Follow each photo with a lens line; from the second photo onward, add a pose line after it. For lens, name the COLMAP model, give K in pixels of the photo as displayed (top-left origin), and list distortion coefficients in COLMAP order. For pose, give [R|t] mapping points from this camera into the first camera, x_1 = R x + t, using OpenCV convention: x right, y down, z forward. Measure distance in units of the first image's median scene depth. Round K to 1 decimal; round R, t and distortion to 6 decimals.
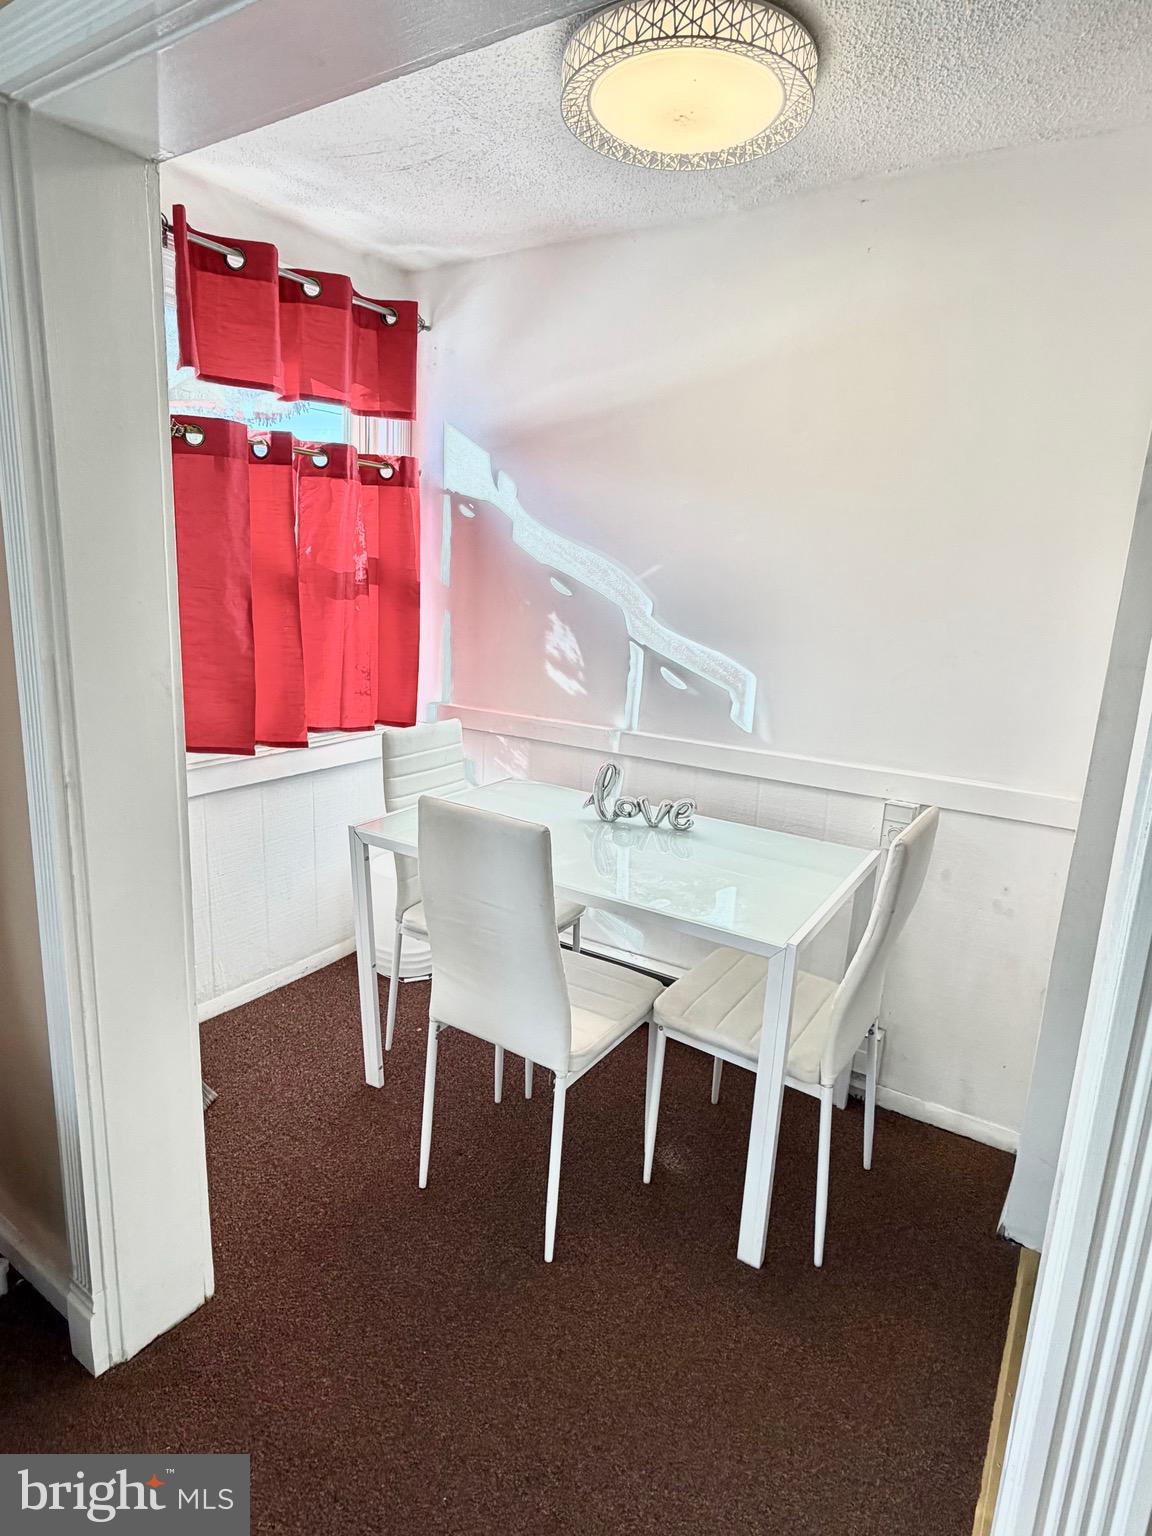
lens RADIAL K [[859.1, 0, 572.4], [0, 859.1, 757.5], [0, 0, 1]] dist [-0.007789, 0.000404]
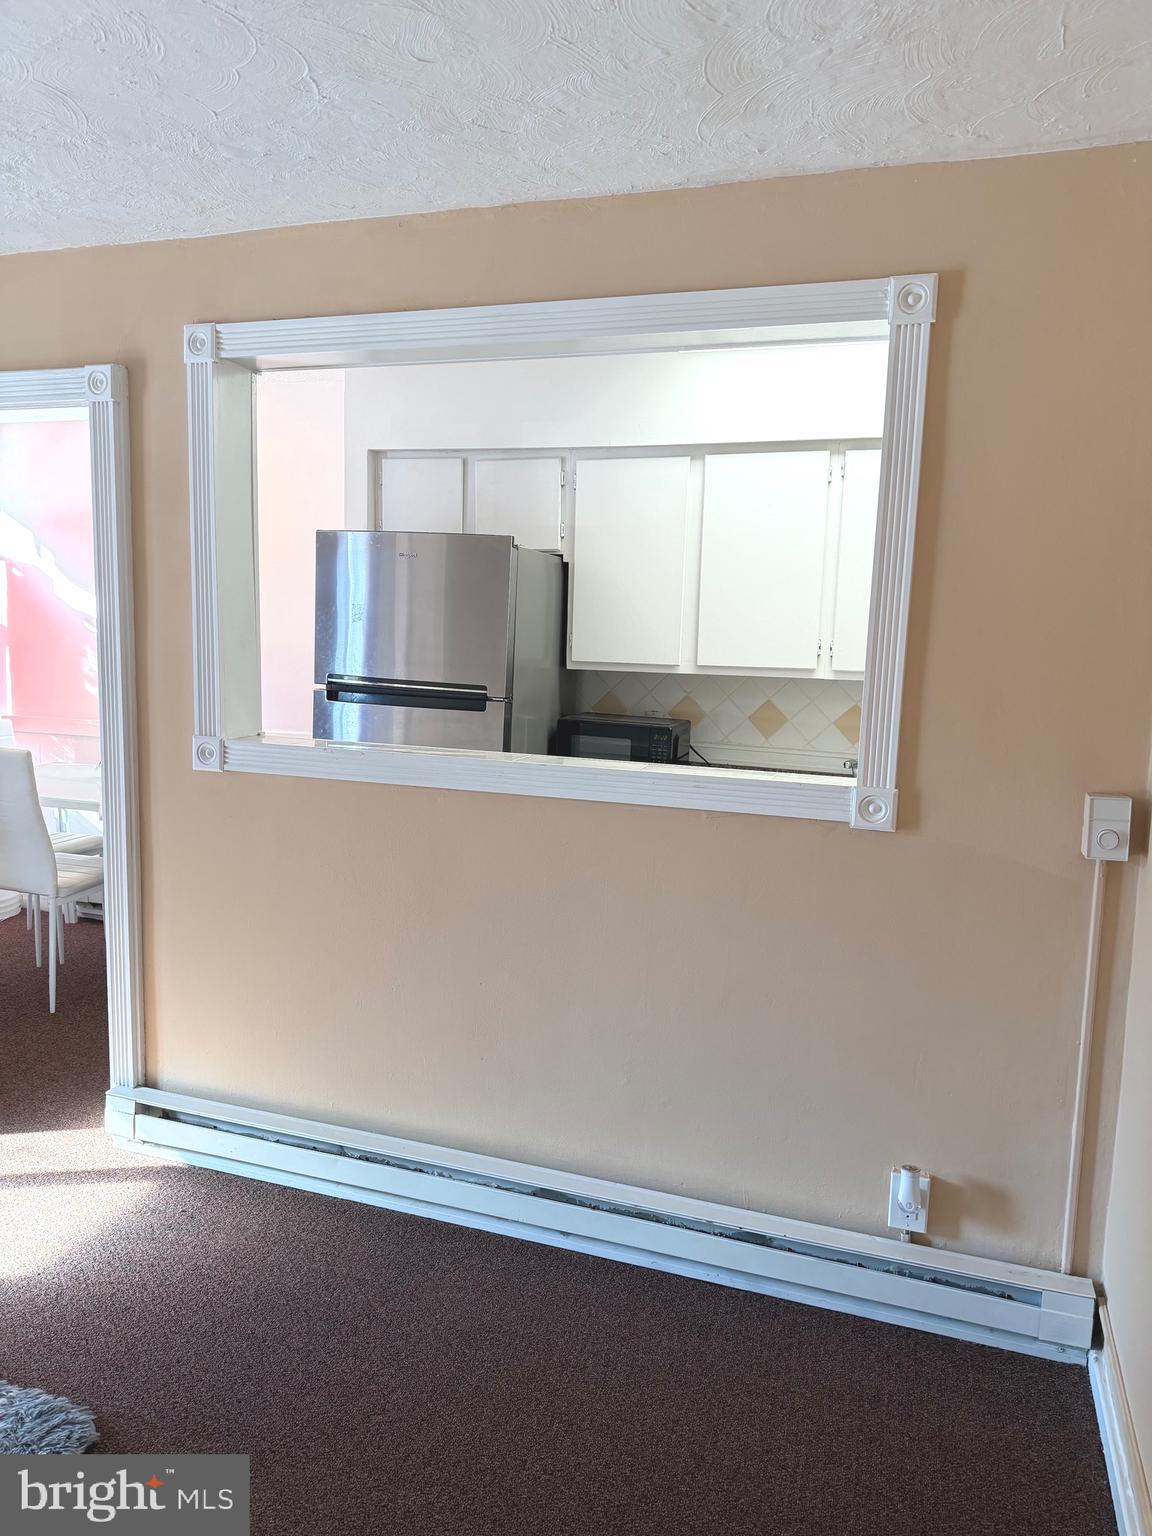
lens RADIAL K [[1078.5, 0, 574.8], [0, 1078.5, 766.8], [0, 0, 1]] dist [0.044733, -0.063956]
pose [[0.967184, -0.049918, 0.249126, 0.305899], [0.067448, 0.995774, -0.062330, 0.198839], [-0.244961, 0.077087, 0.966463, -0.918088]]
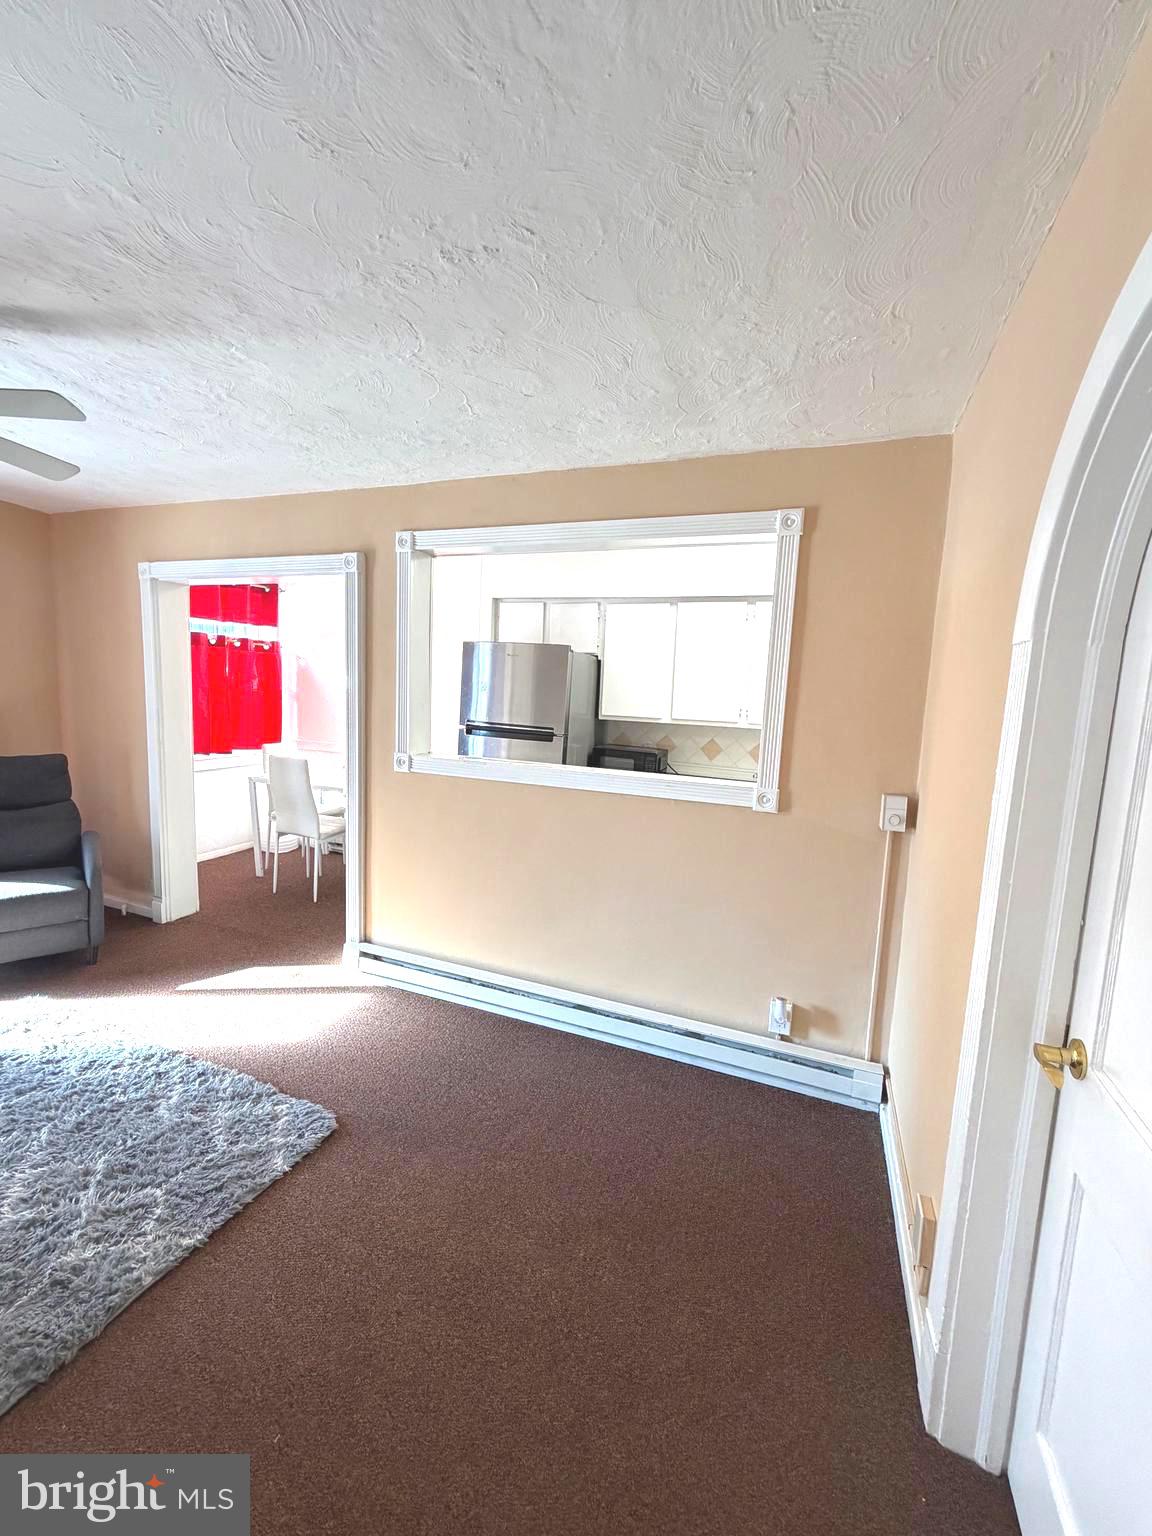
lens RADIAL K [[613.5, 0, 578.2], [0, 613.5, 767.9], [0, 0, 1]] dist [-0.000892, -0.000038]
pose [[0.977461, -0.026905, 0.209395, 0.301514], [0.043555, 0.996208, -0.075312, 0.202871], [-0.206575, 0.082735, 0.974926, -0.949033]]
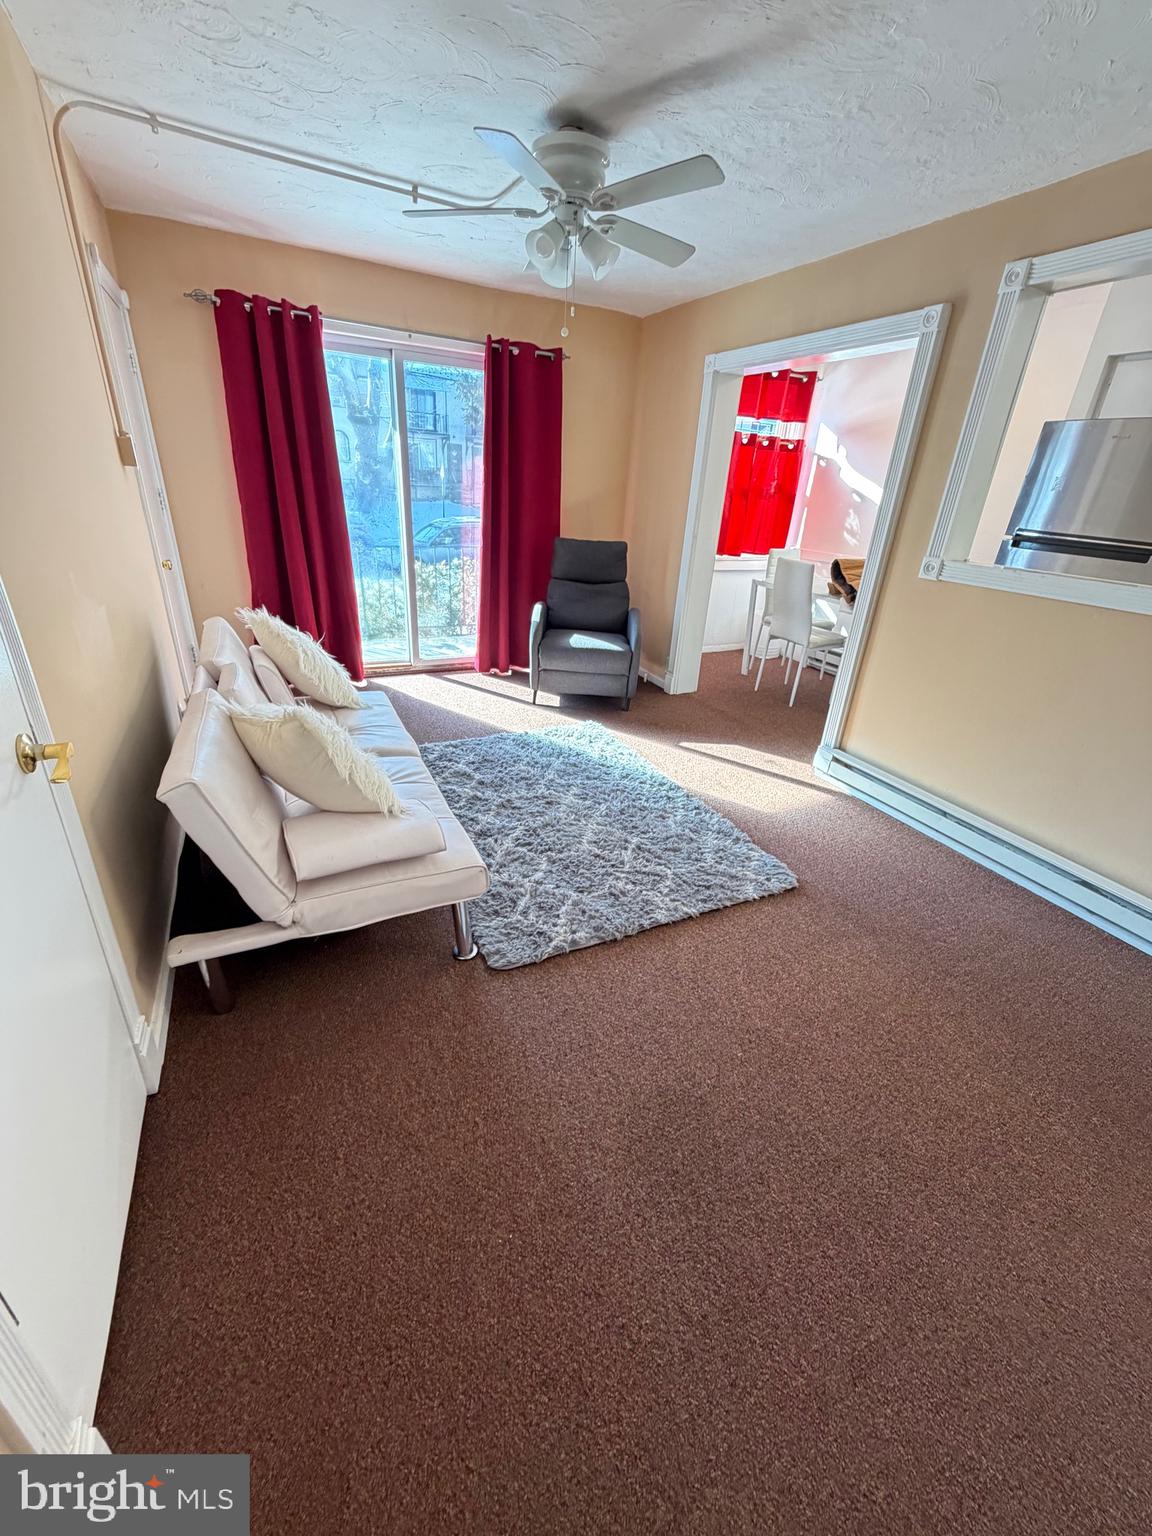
lens RADIAL K [[613.5, 0, 577.0], [0, 613.5, 764.8], [0, 0, 1]] dist [-0.000892, -0.000038]
pose [[0.869535, 0.211832, -0.446134, 0.238576], [-0.124449, 0.968173, 0.217149, 0.258305], [0.477934, -0.133298, 0.868223, -0.989292]]
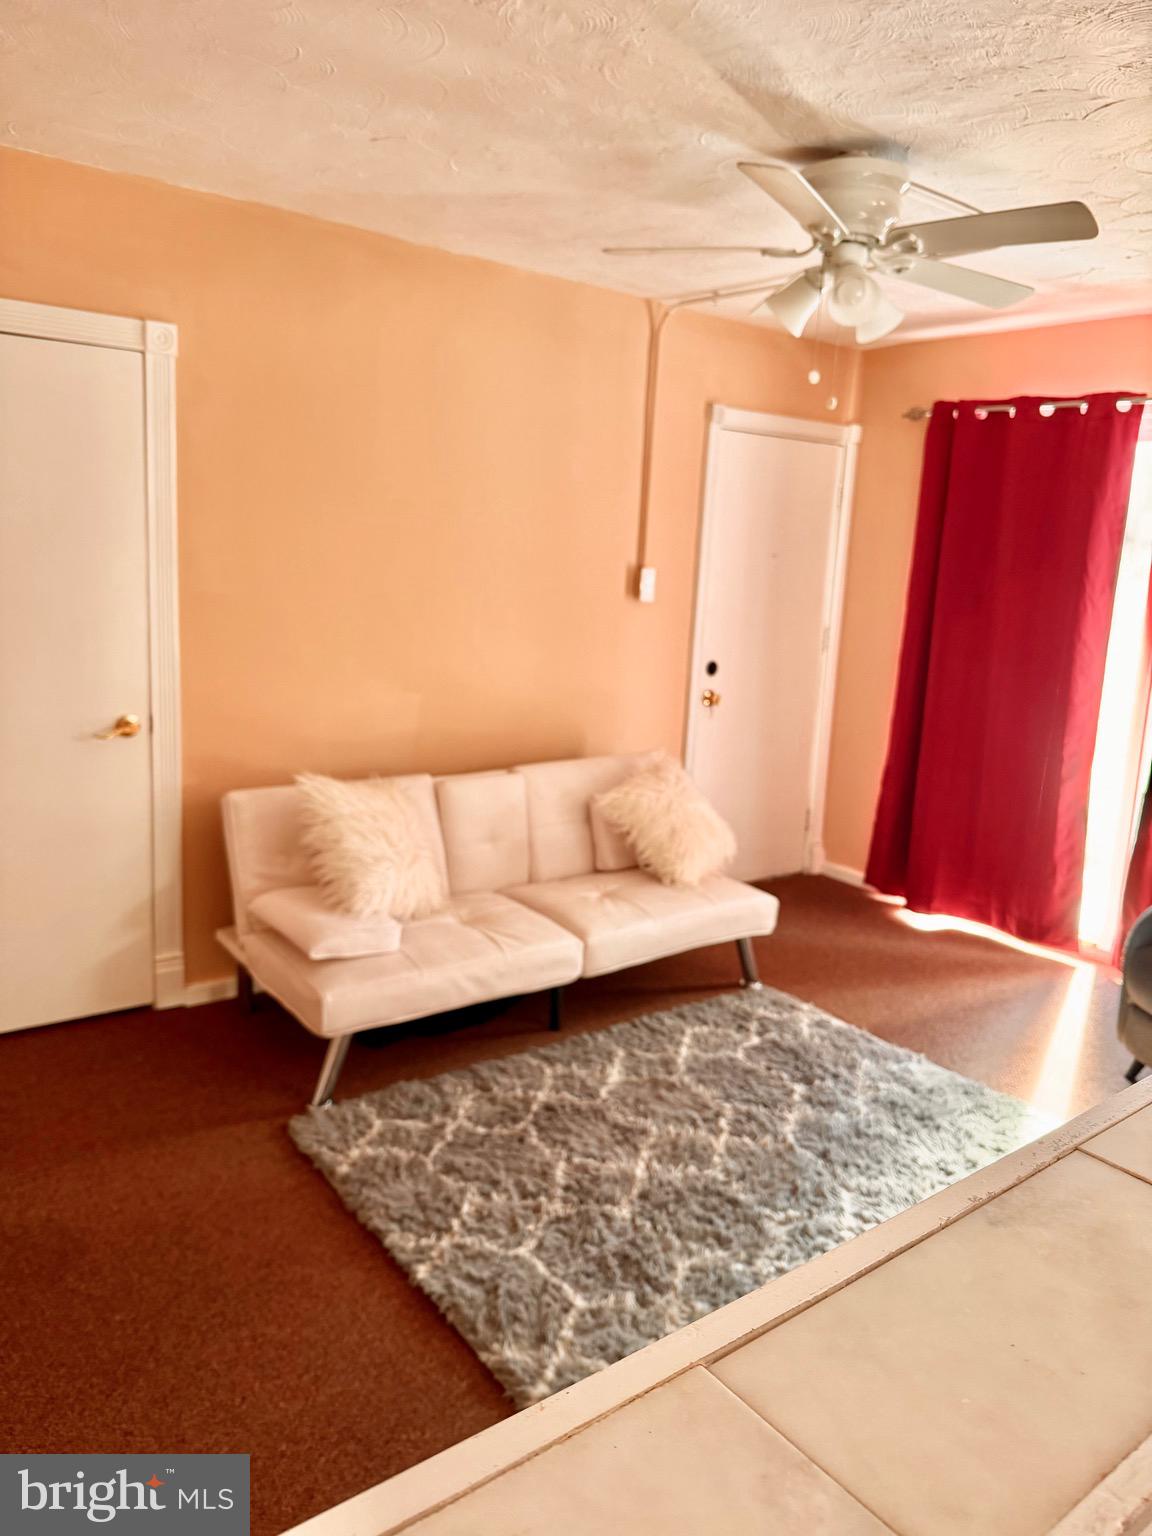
lens RADIAL K [[1078.5, 0, 566.8], [0, 1078.5, 745.1], [0, 0, 1]] dist [0.044733, -0.063956]
pose [[-0.321189, 0.104178, -0.941268, 0.726406], [-0.264769, 0.944416, 0.194874, 0.041488], [0.909250, 0.311810, -0.275752, -0.080692]]
